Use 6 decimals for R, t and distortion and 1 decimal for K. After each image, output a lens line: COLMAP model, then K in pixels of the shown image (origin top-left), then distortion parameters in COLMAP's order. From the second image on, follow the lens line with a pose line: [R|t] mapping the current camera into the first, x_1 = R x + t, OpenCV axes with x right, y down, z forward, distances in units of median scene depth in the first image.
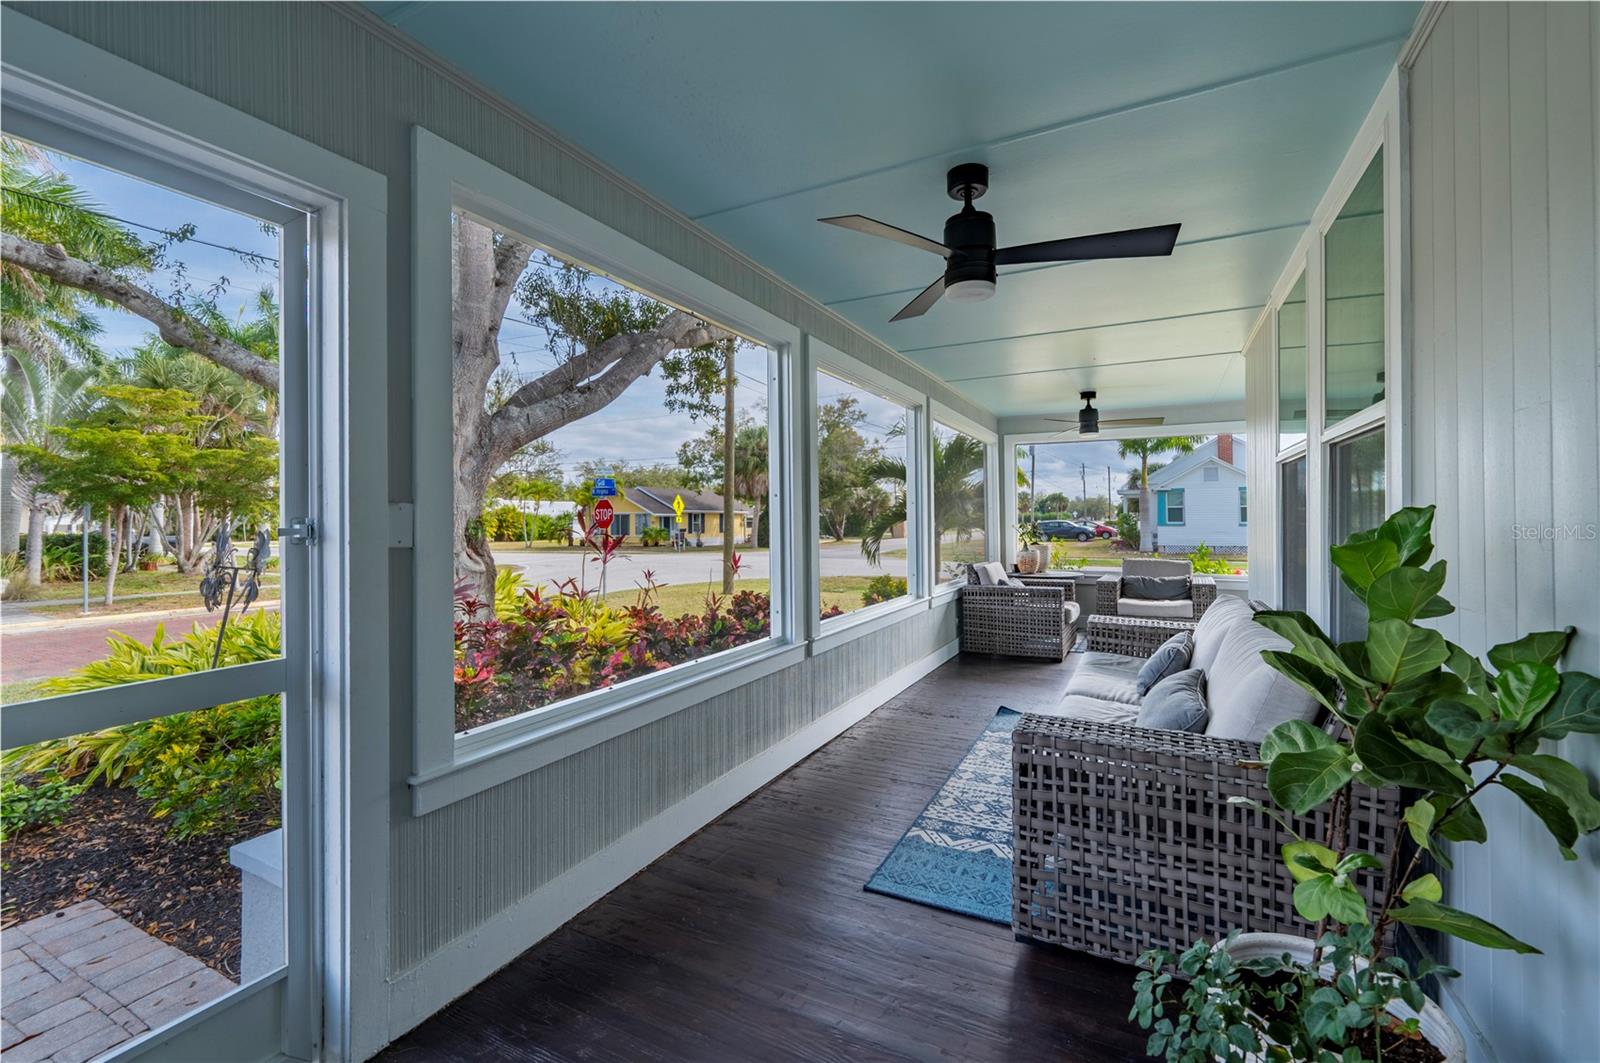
lens RADIAL K [[682.0, 0, 828.7], [0, 682.0, 517.6], [0, 0, 1]] dist [0.000628, 0.000001]
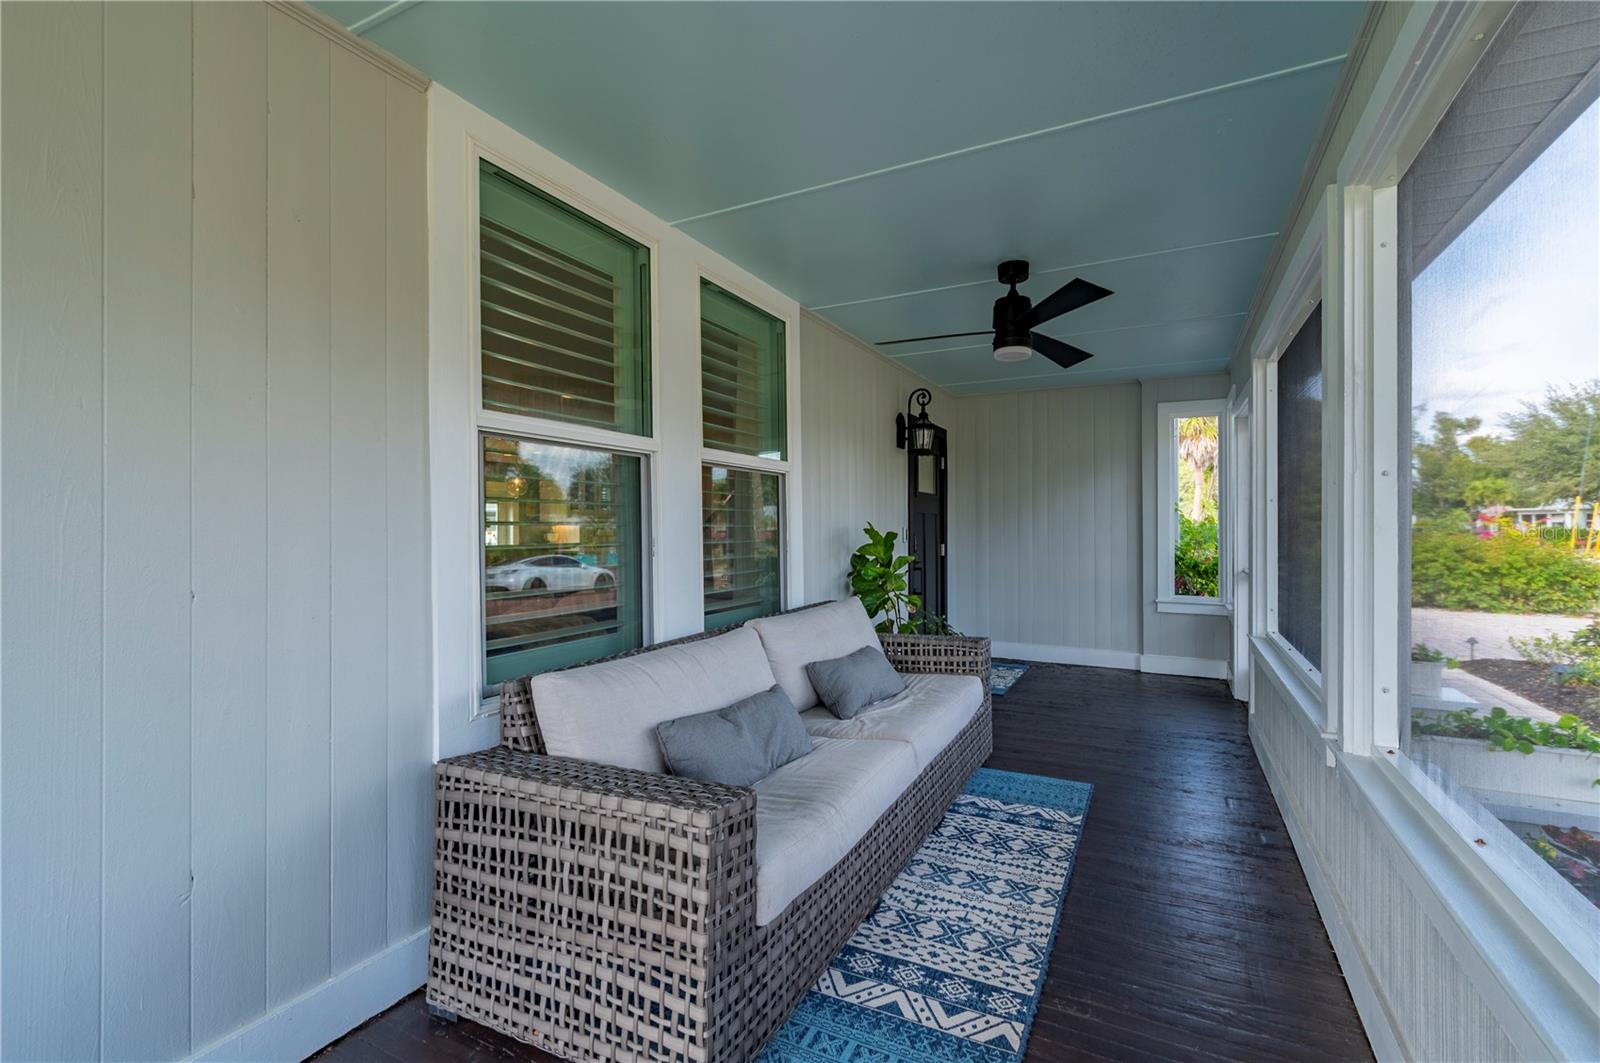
lens RADIAL K [[682.0, 0, 828.7], [0, 682.0, 517.6], [0, 0, 1]] dist [0.000628, 0.000001]
pose [[-0.999870, 0.008474, 0.013727, 0.453875], [0.008313, 0.999897, -0.011714, 0.000503], [-0.013825, -0.011599, -0.999837, 1.906607]]
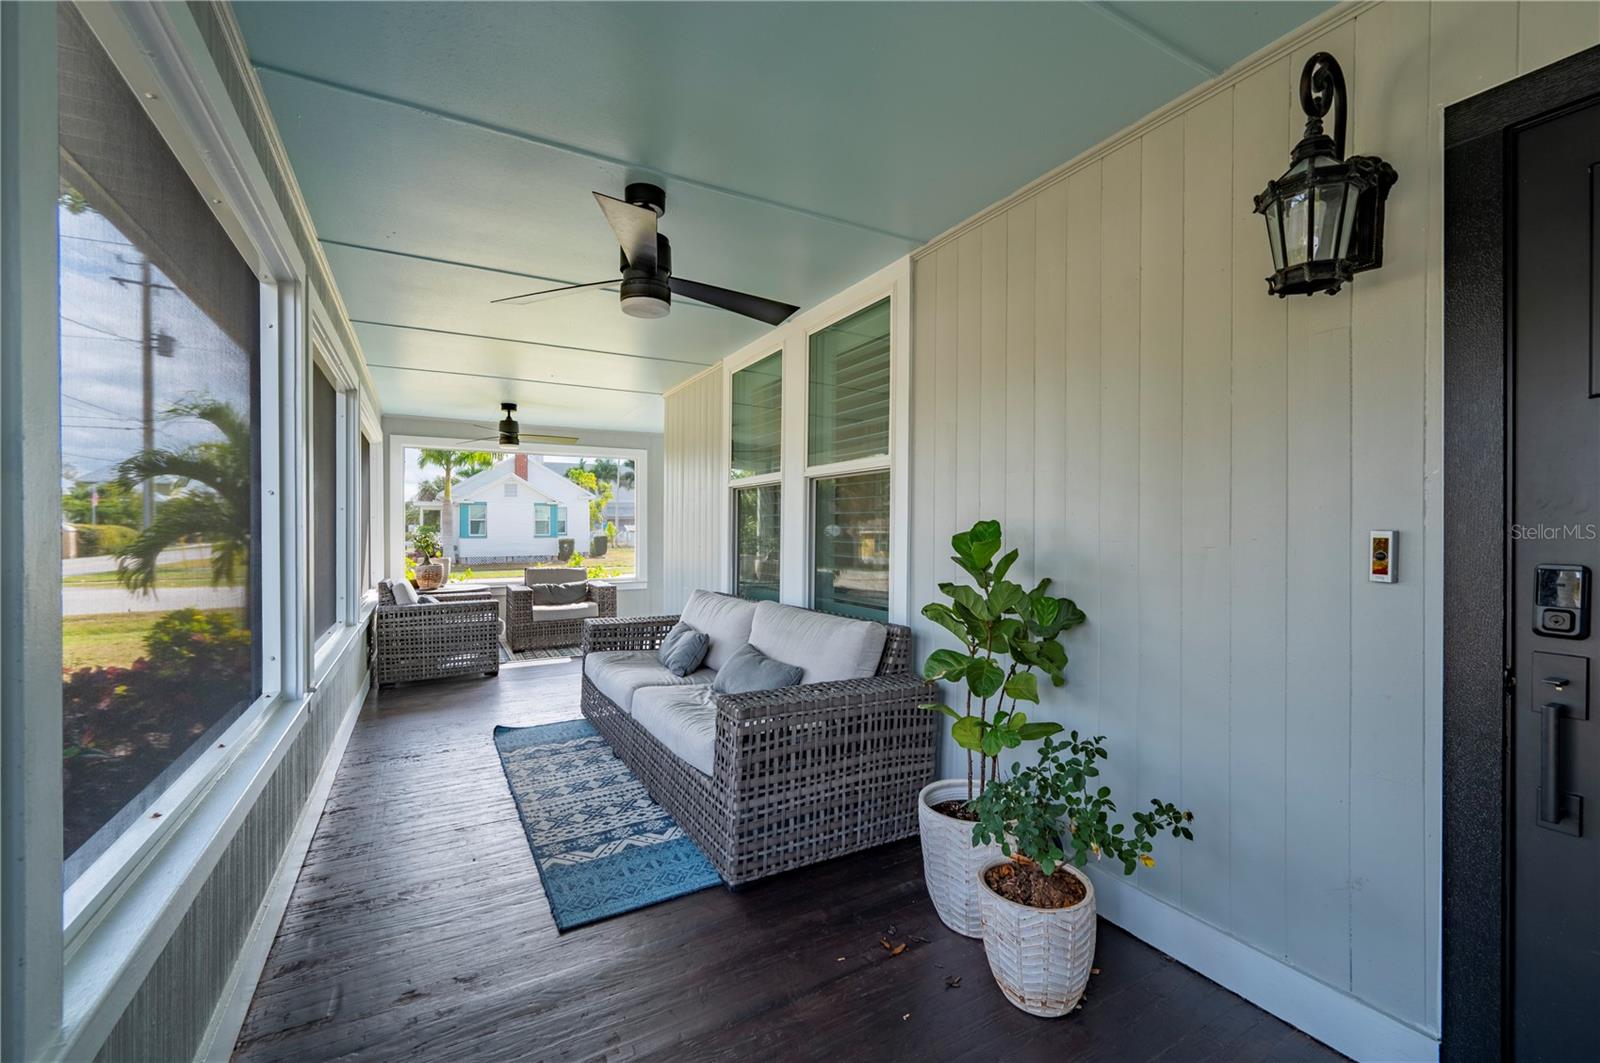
lens RADIAL K [[655.3, 0, 821.1], [0, 655.3, 535.1], [0, 0, 1]] dist [0.001061, 0.000129]
pose [[0.548887, -0.003637, 0.835888, -0.382414], [-0.002511, 0.999979, 0.005999, 0.006100], [-0.835893, -0.005392, 0.548867, 0.181048]]
